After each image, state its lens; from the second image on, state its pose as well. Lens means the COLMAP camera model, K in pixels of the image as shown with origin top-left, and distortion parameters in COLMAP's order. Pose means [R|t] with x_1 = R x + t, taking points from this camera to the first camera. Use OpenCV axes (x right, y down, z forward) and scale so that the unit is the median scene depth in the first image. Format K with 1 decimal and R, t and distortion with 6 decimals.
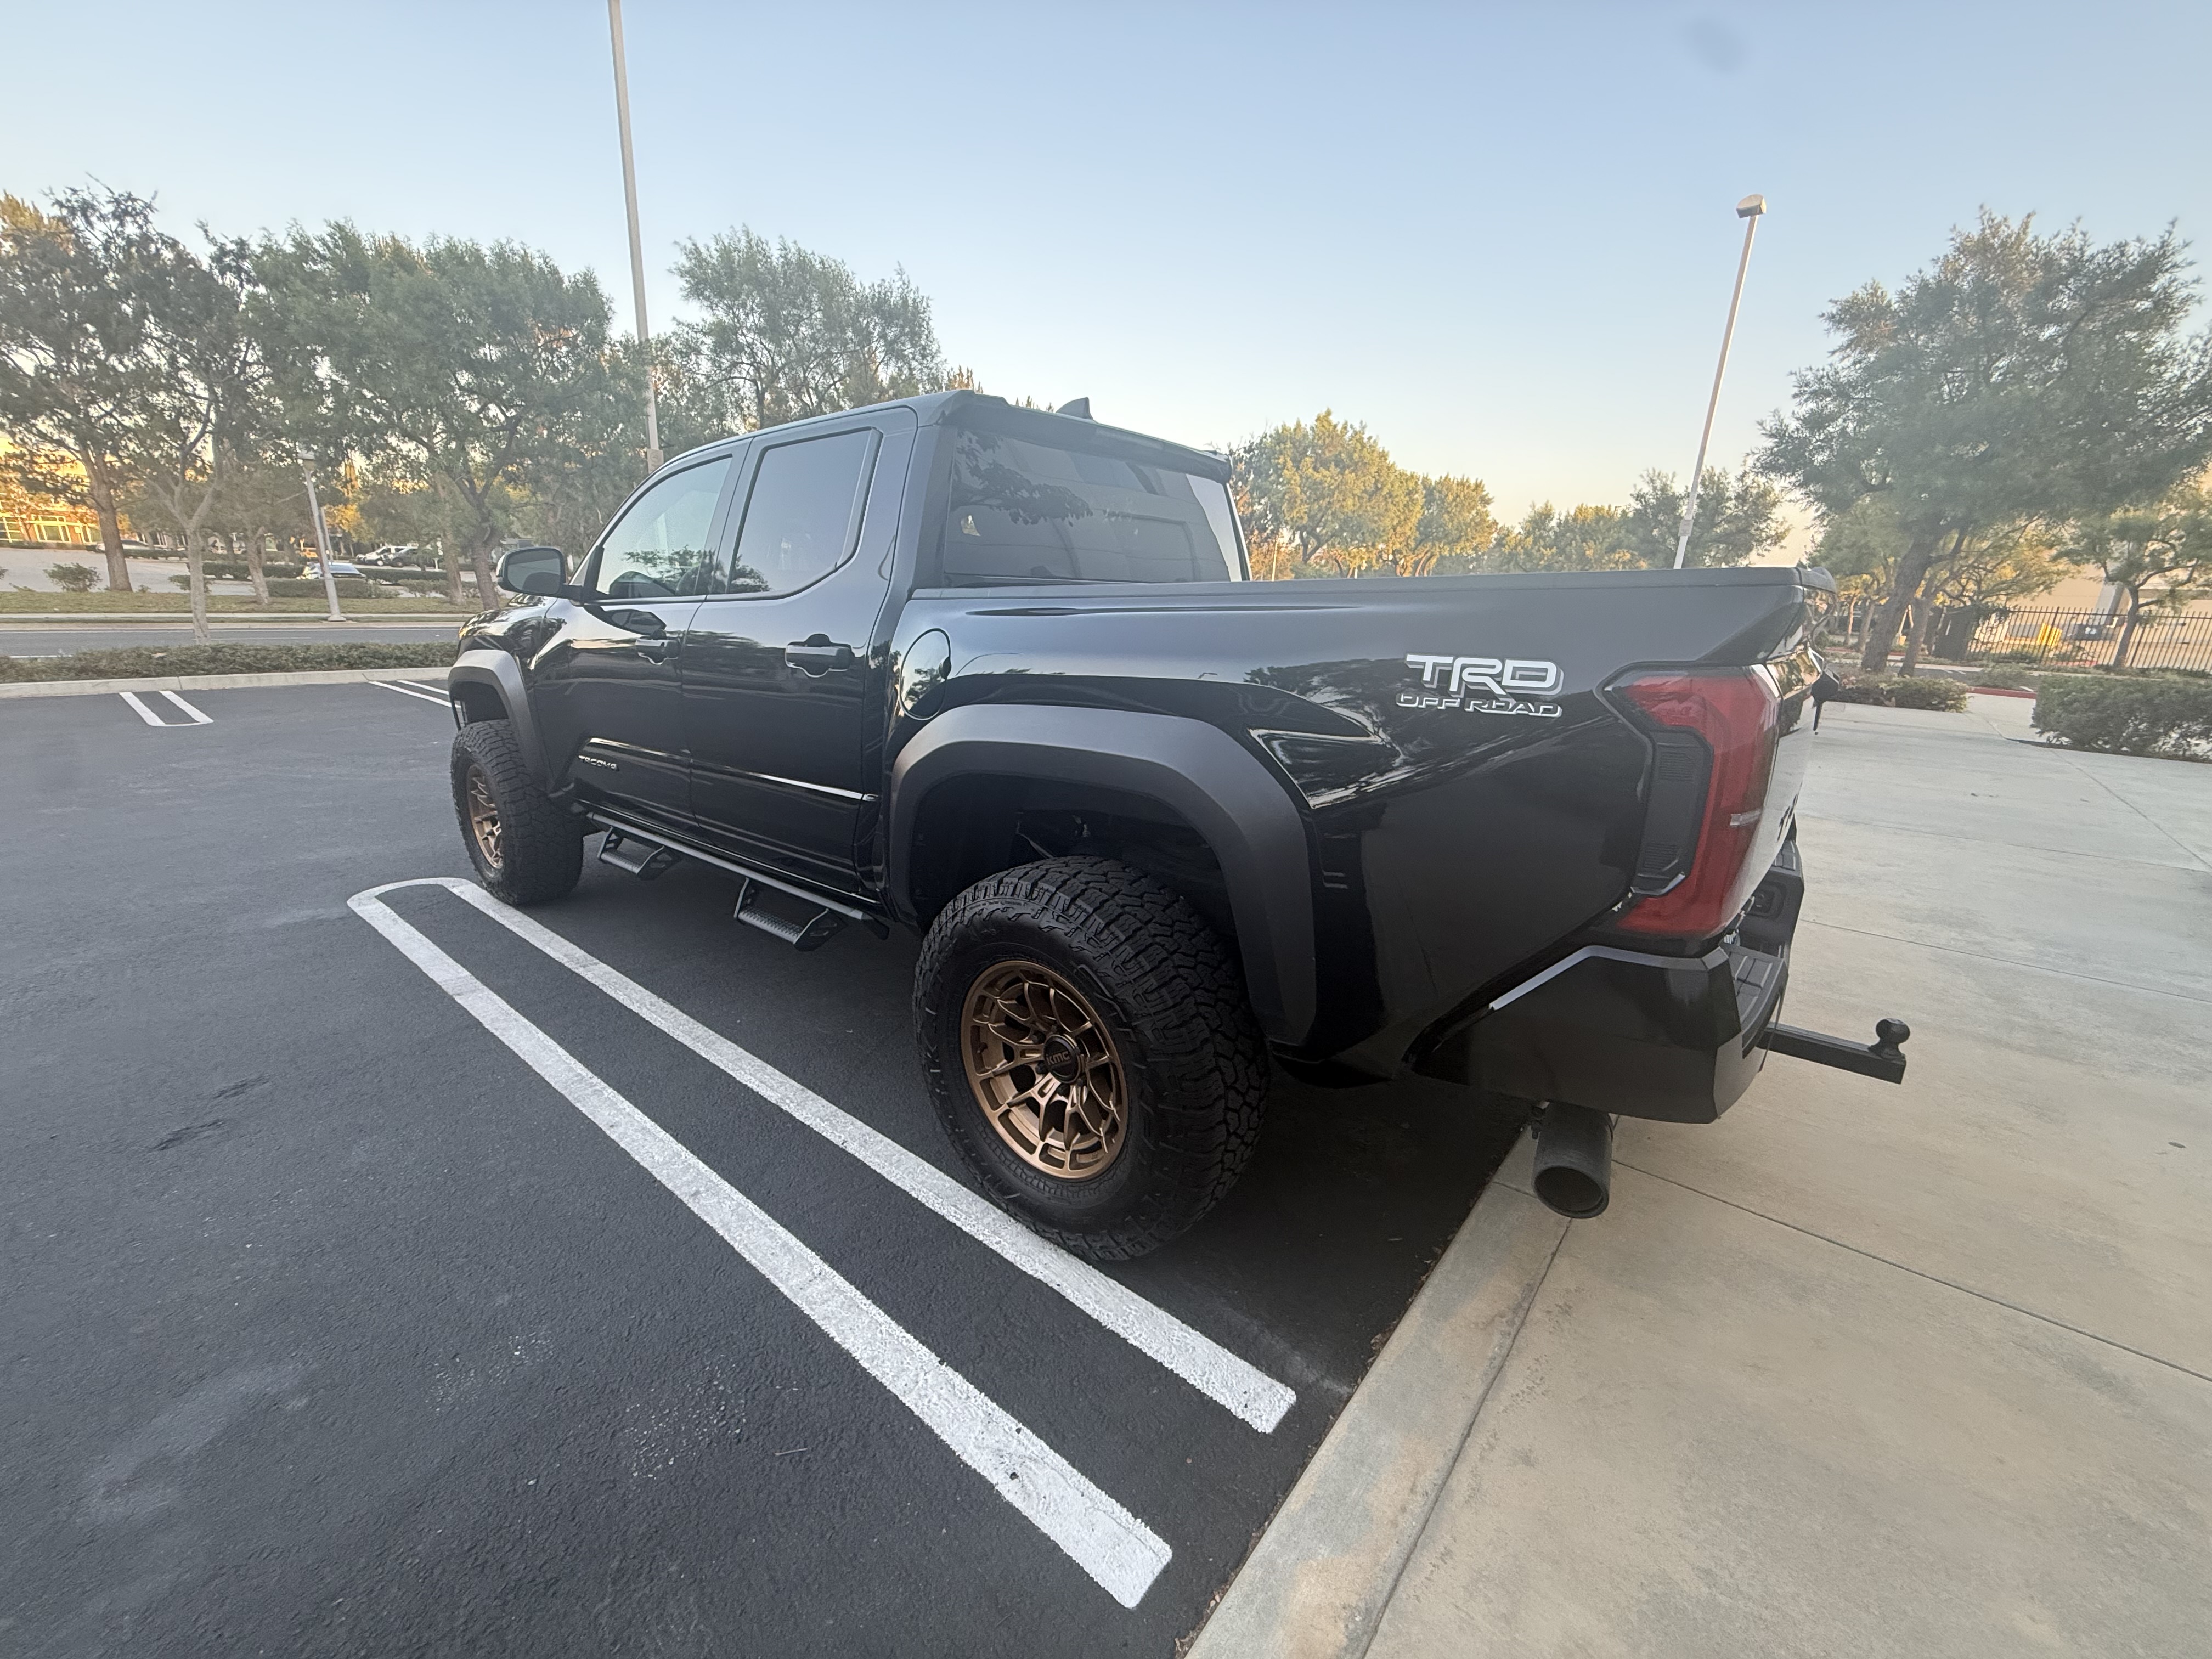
lens RADIAL K [[882.7, 0, 1091.4], [0, 882.7, 833.3], [0, 0, 1]] dist [0.000257, 0.000402]
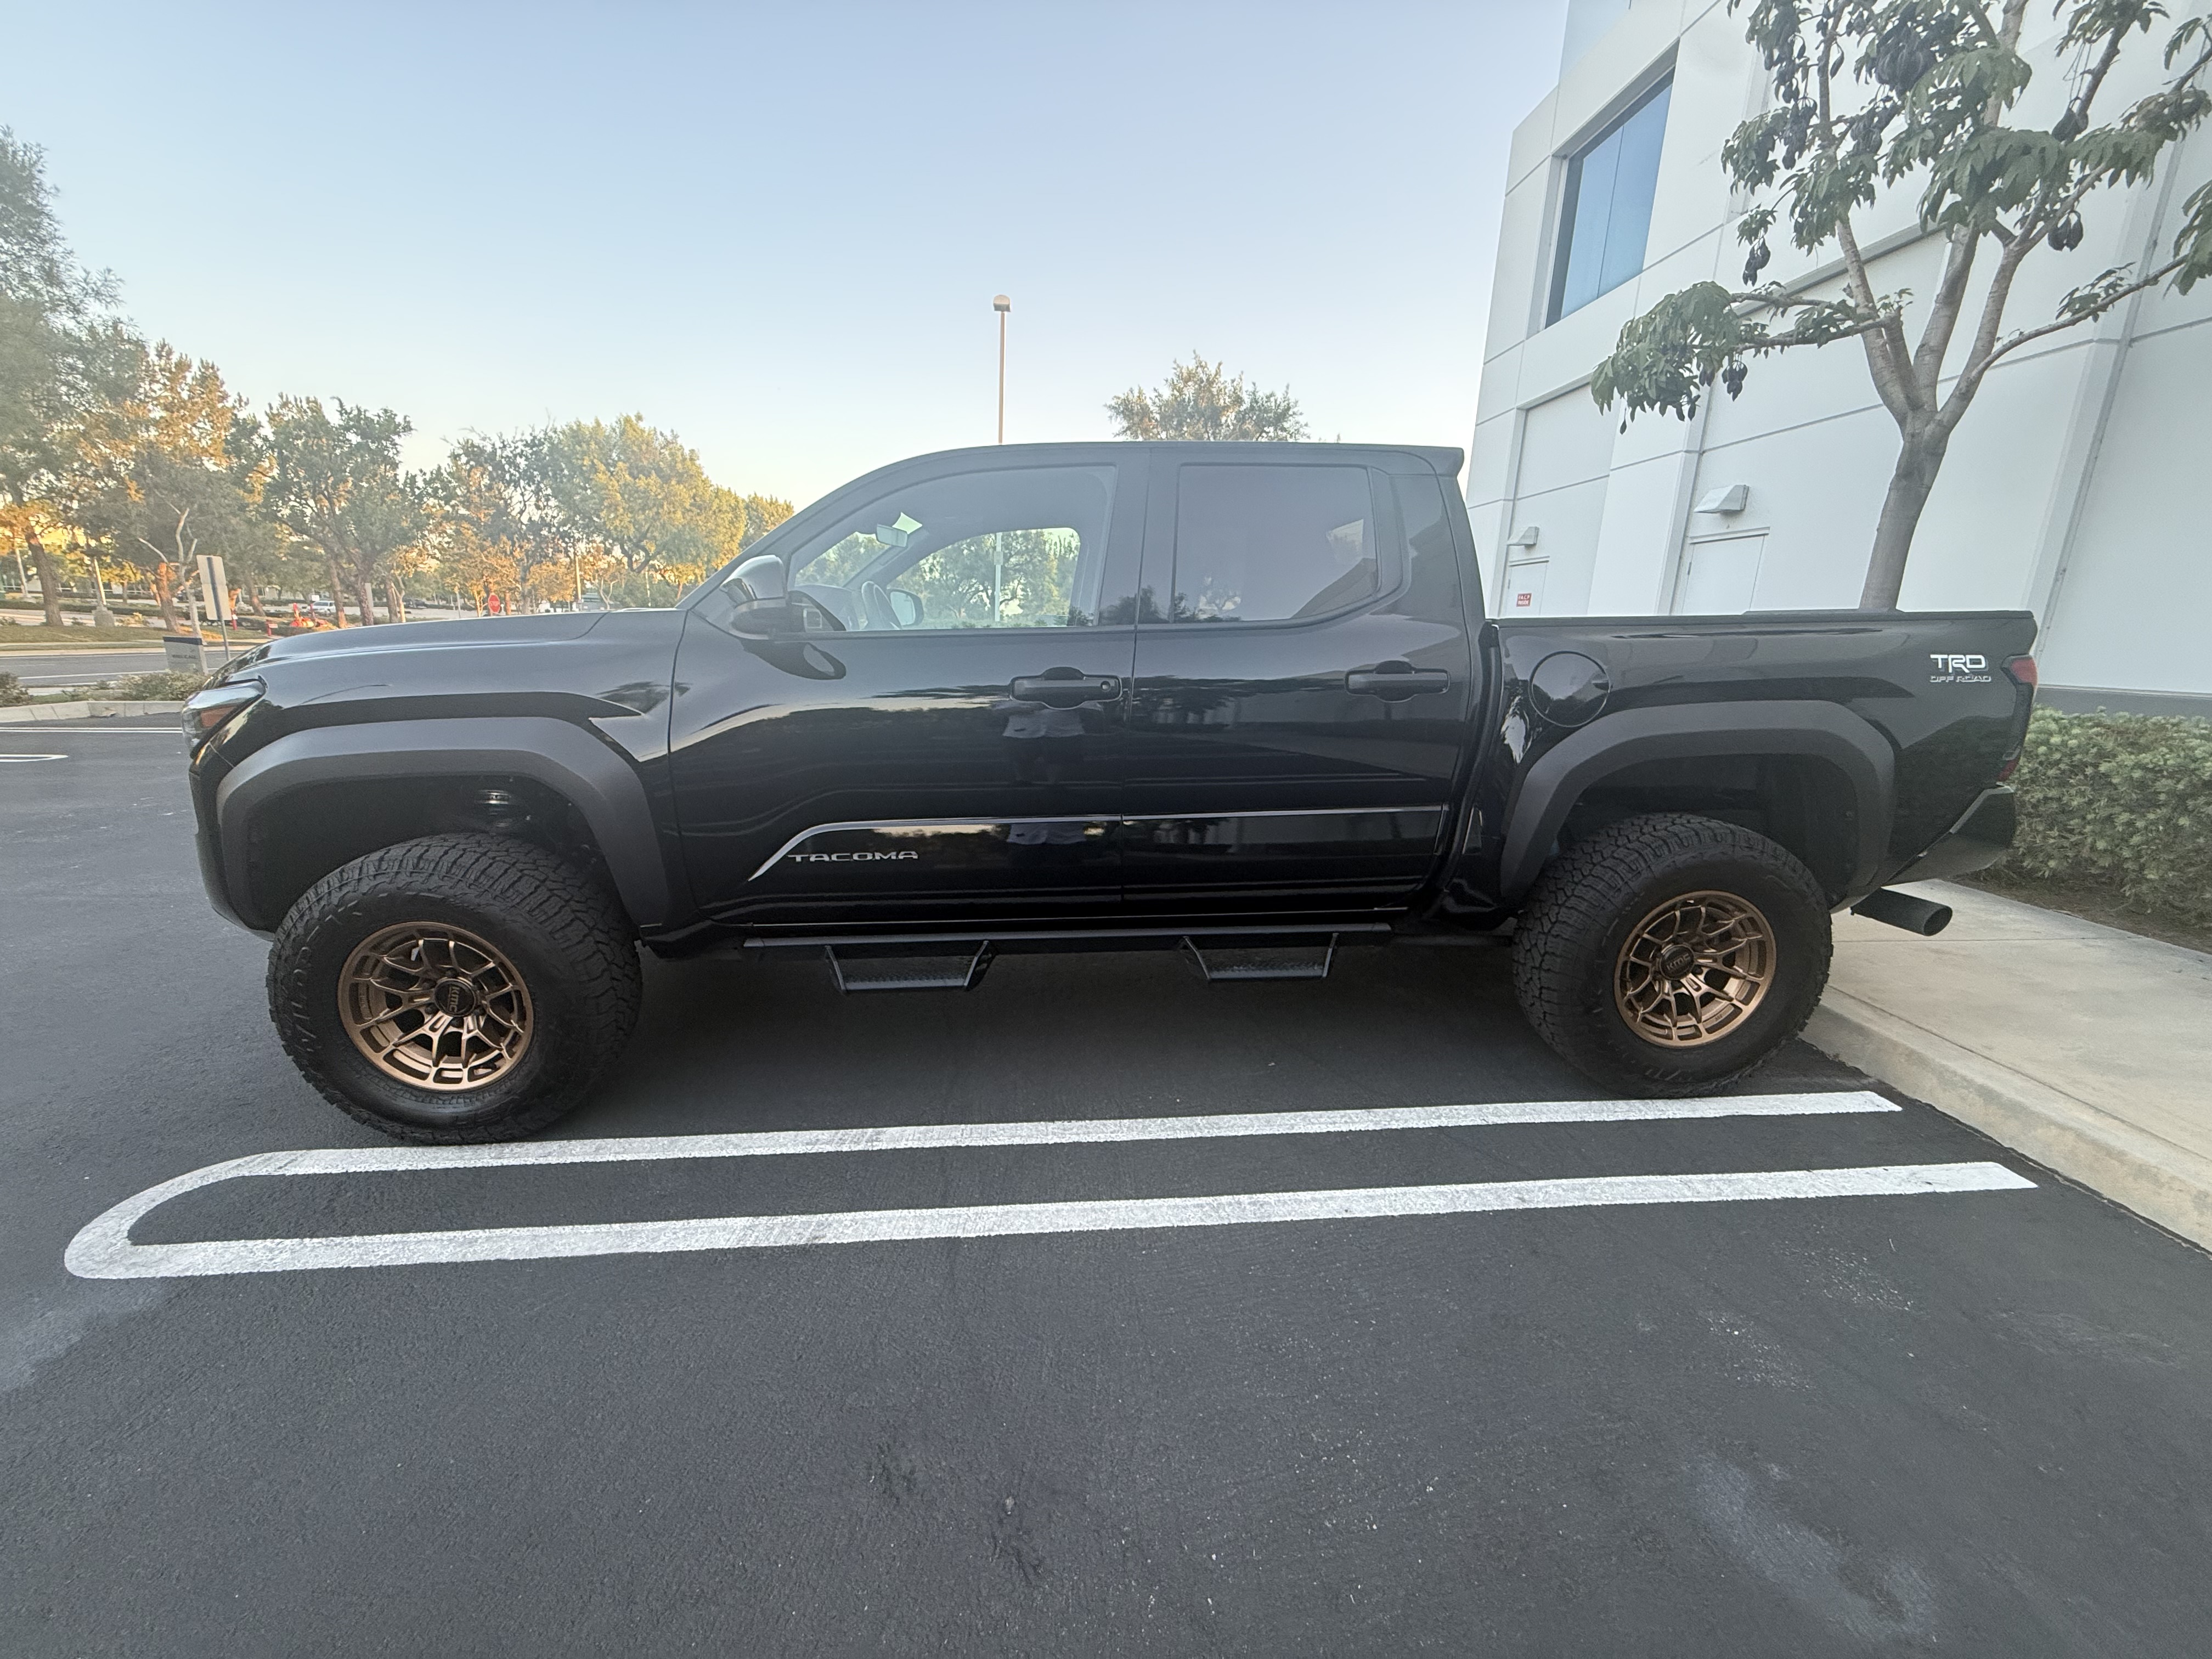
lens RADIAL K [[882.7, 0, 1091.4], [0, 882.7, 833.3], [0, 0, 1]] dist [0.000257, 0.000402]
pose [[0.719181, -0.171019, 0.673448, -0.927452], [0.182122, 0.981747, 0.054820, -0.105745], [-0.670530, 0.083224, 0.737199, 0.346175]]
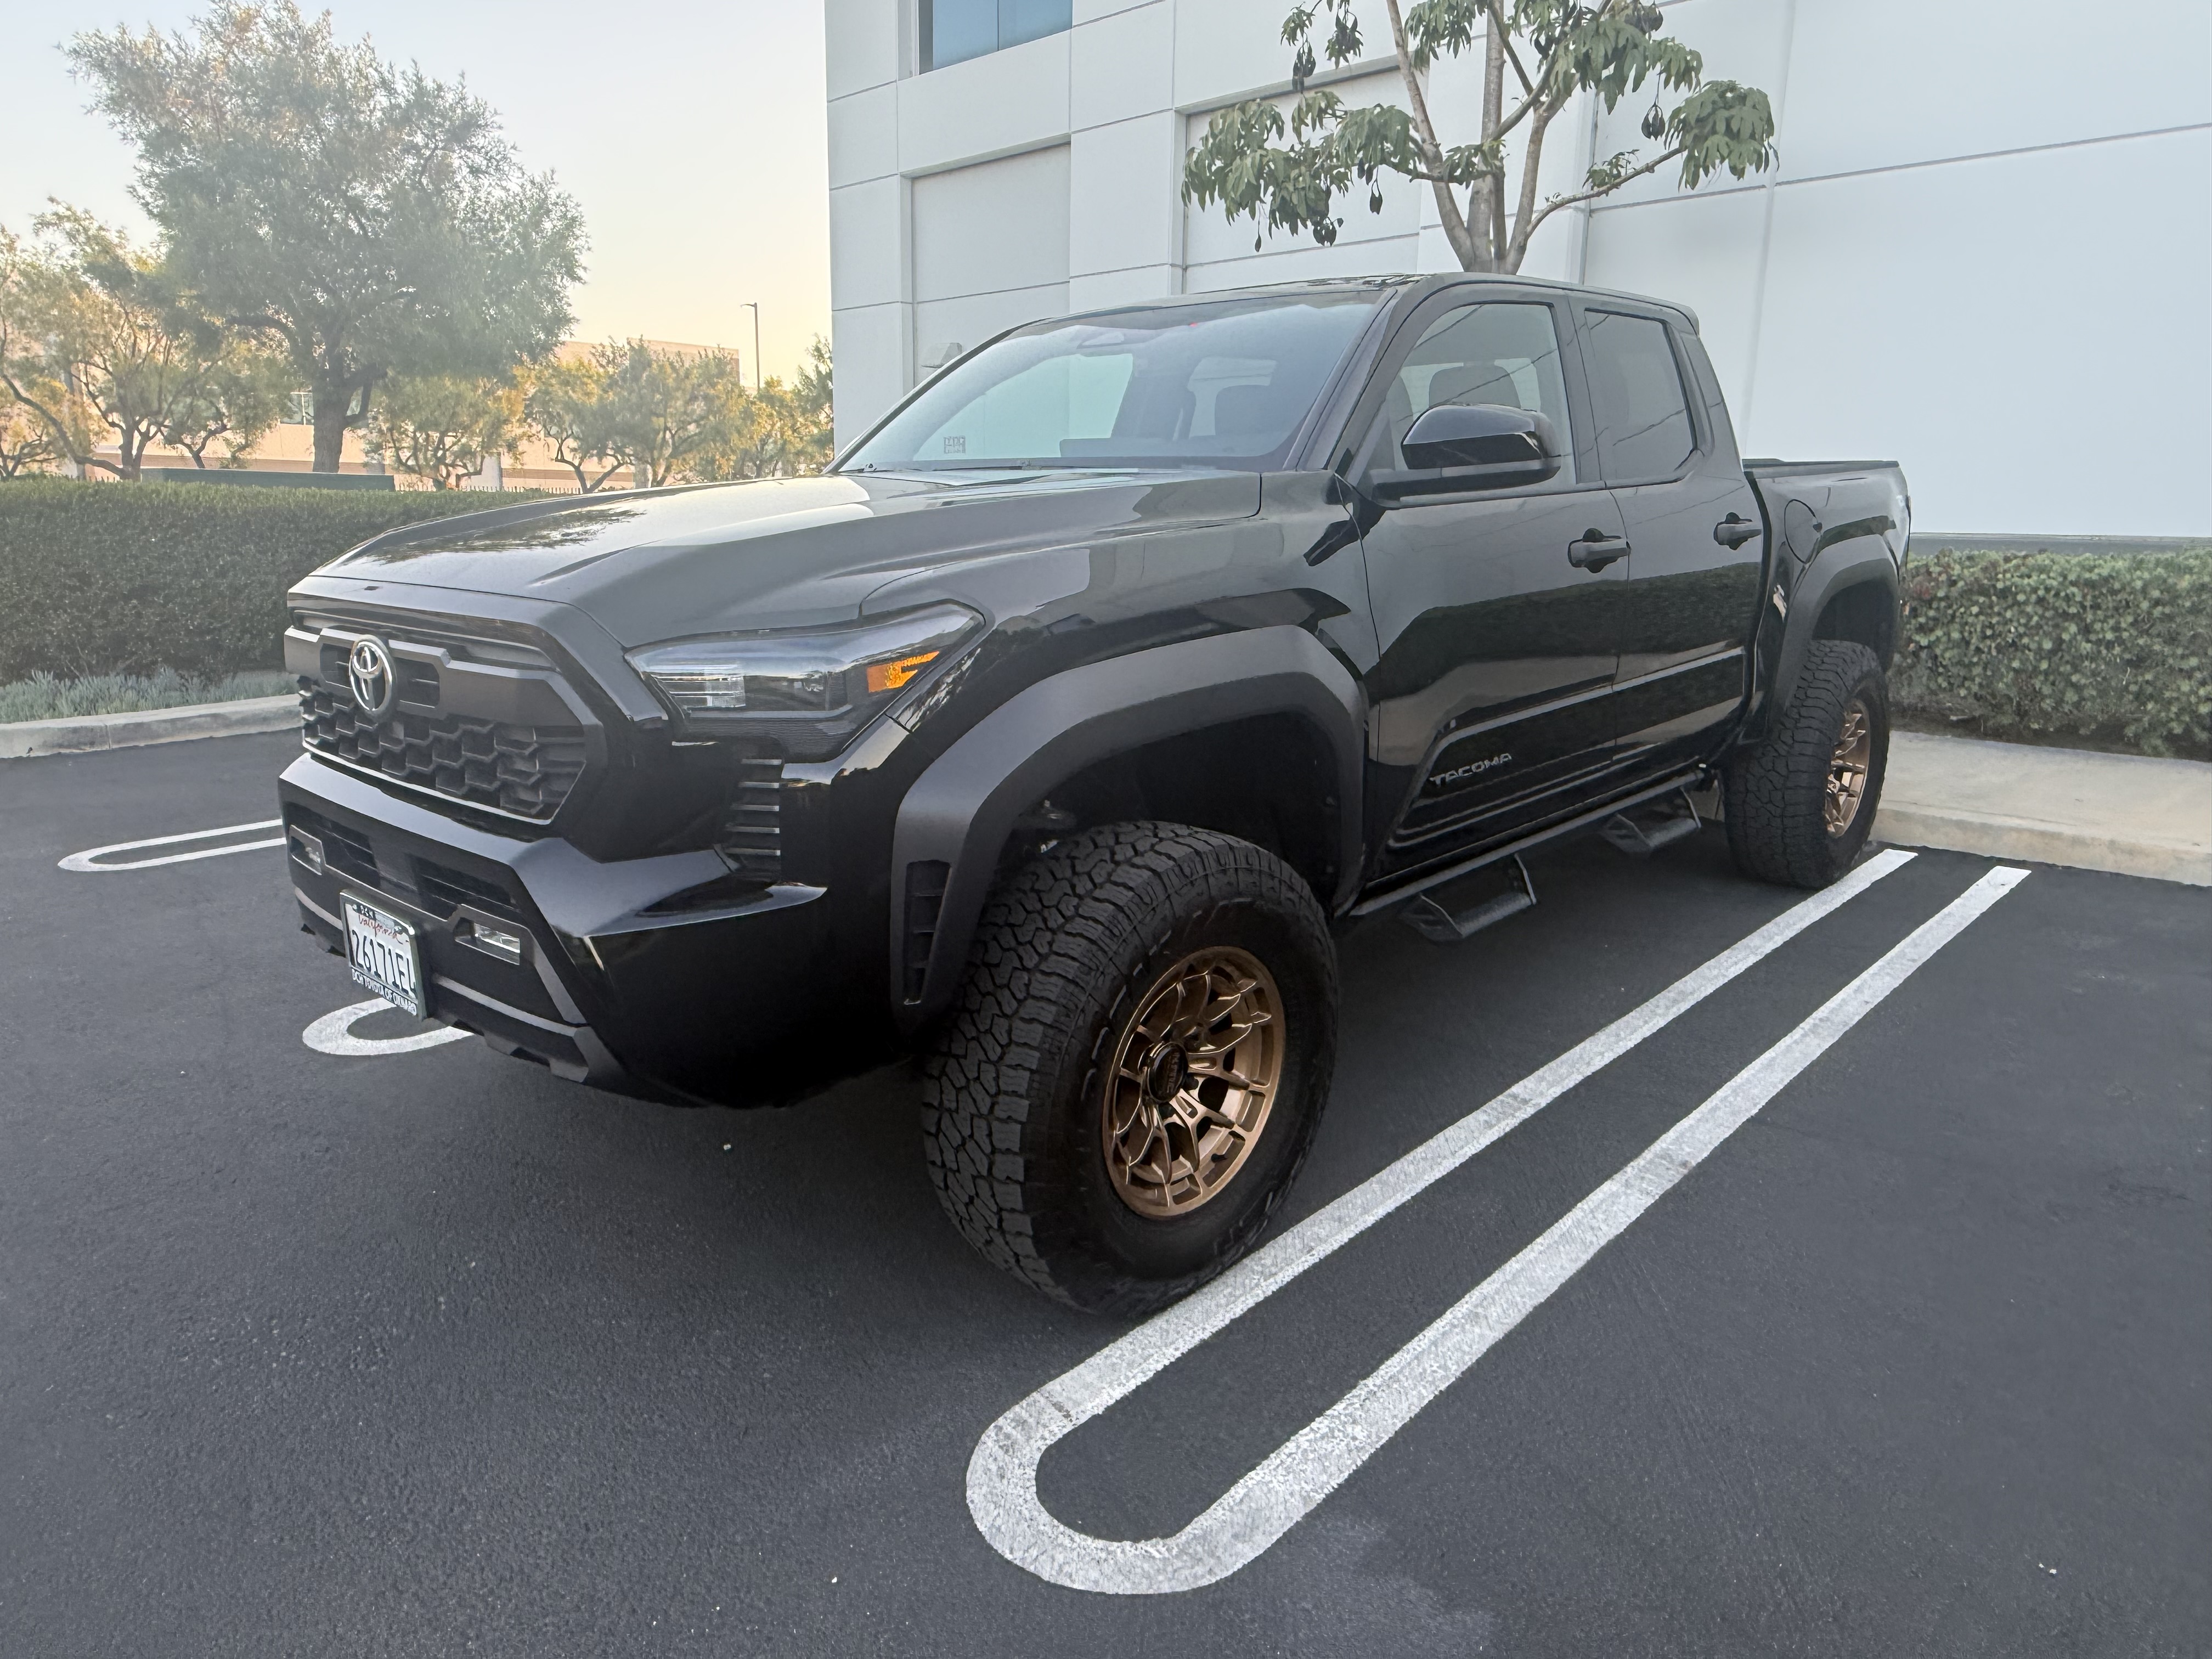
lens RADIAL K [[1462.8, 0, 1099.3], [0, 1462.8, 835.3], [0, 0, 1]] dist [0.007223, 0.003822]
pose [[0.051118, -0.251353, 0.966545, -1.572159], [0.264191, 0.936736, 0.229629, -0.338090], [-0.963115, 0.243614, 0.114289, 1.170241]]
